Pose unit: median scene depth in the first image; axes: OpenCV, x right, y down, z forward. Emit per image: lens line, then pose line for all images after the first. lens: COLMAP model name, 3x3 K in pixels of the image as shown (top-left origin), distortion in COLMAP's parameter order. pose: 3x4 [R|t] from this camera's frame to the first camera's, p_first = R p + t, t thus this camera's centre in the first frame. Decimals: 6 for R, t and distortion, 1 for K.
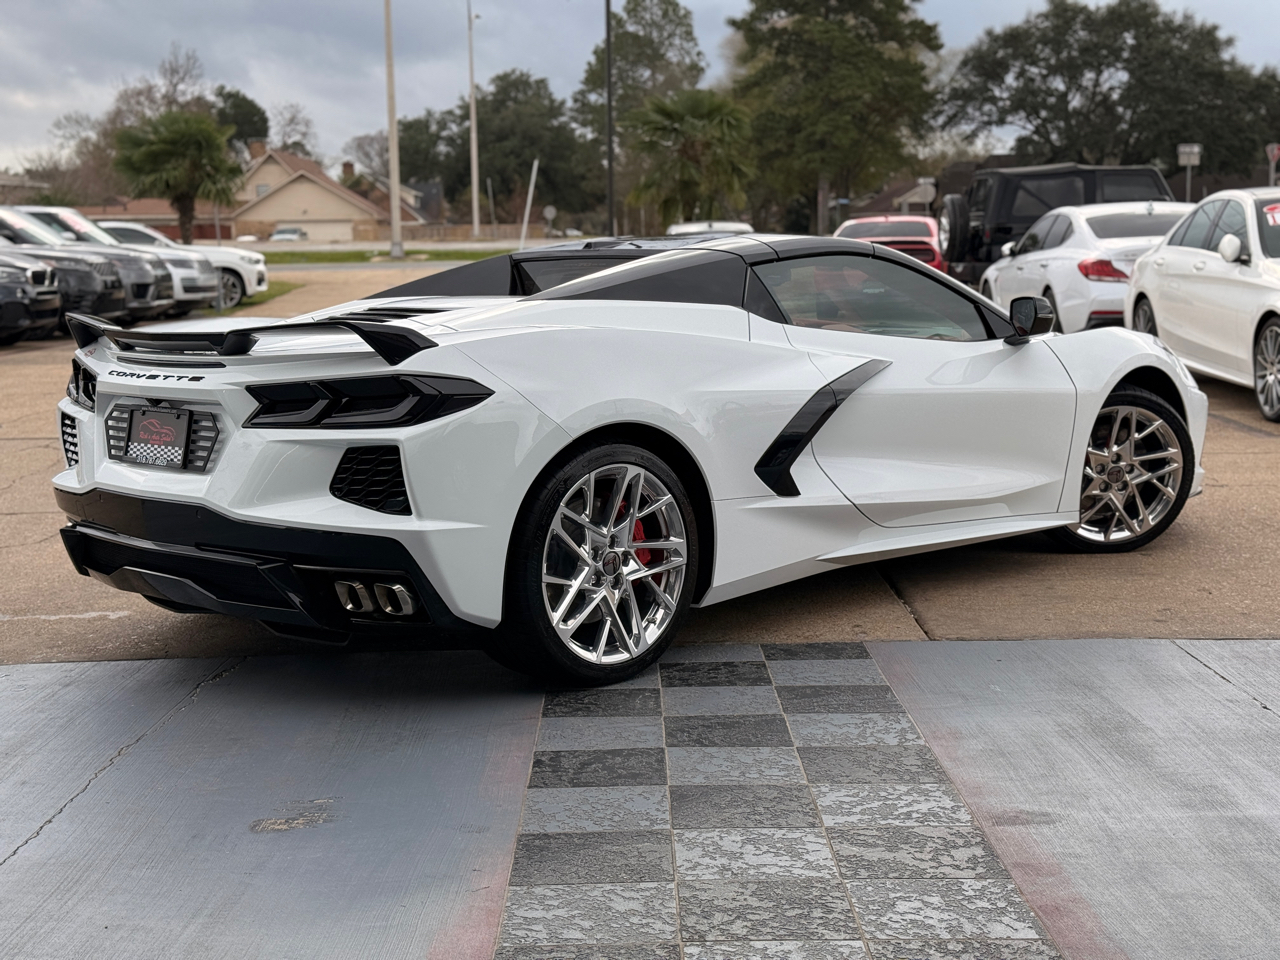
lens RADIAL K [[1763.2, 0, 640.0], [0, 1763.2, 480.0], [0, 0, 1]] dist [0.228528, -0.547273]
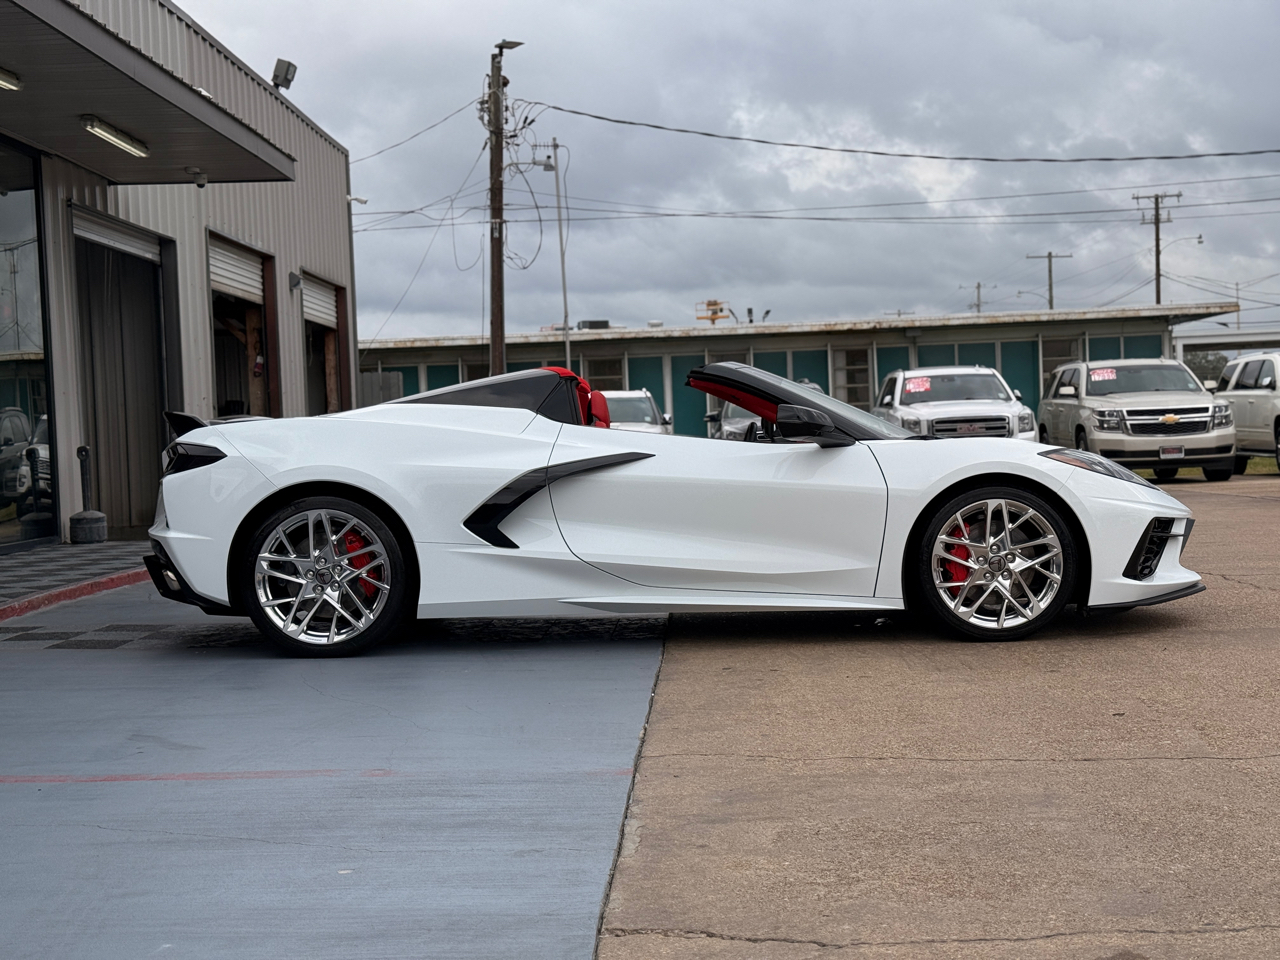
lens RADIAL K [[1763.2, 0, 640.0], [0, 1763.2, 480.0], [0, 0, 1]] dist [0.228528, -0.547273]
pose [[0.691871, 0.025917, -0.721556, 1.194196], [-0.089099, 0.994782, -0.049703, 0.016790], [0.716503, 0.098678, 0.690570, 0.142292]]
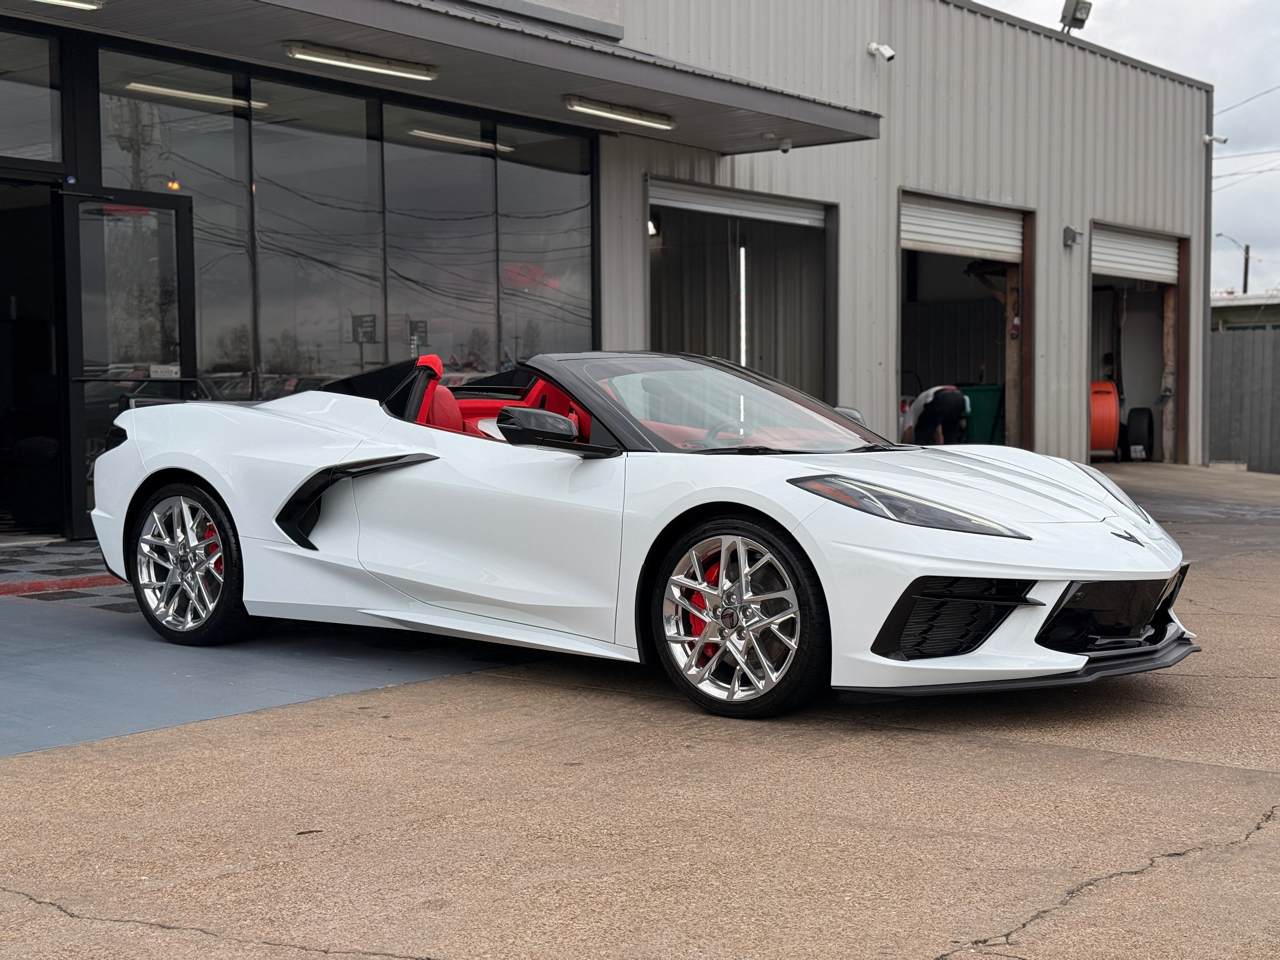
lens RADIAL K [[1763.2, 0, 640.0], [0, 1763.2, 480.0], [0, 0, 1]] dist [0.228528, -0.547273]
pose [[0.119188, 0.071456, -0.990297, 1.448058], [-0.139549, 0.988712, 0.054547, -0.149899], [0.983016, 0.131693, 0.127814, 1.124461]]
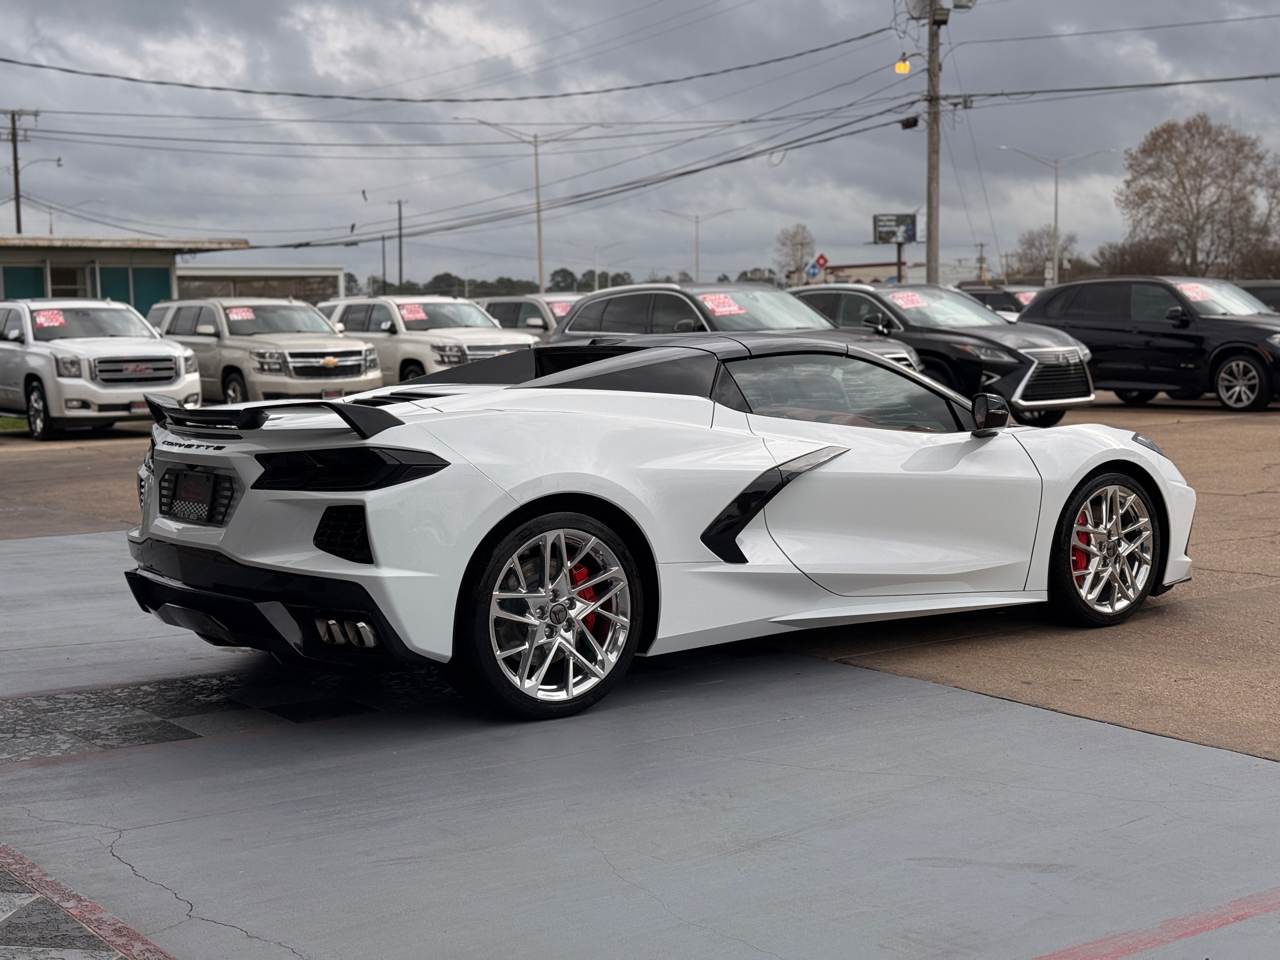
lens RADIAL K [[1763.2, 0, 640.0], [0, 1763.2, 480.0], [0, 0, 1]] dist [0.228528, -0.547273]
pose [[0.991050, 0.024551, -0.131215, 0.180784], [-0.031204, 0.998317, -0.048884, 0.014238], [0.129794, 0.052541, 0.990148, -0.150342]]
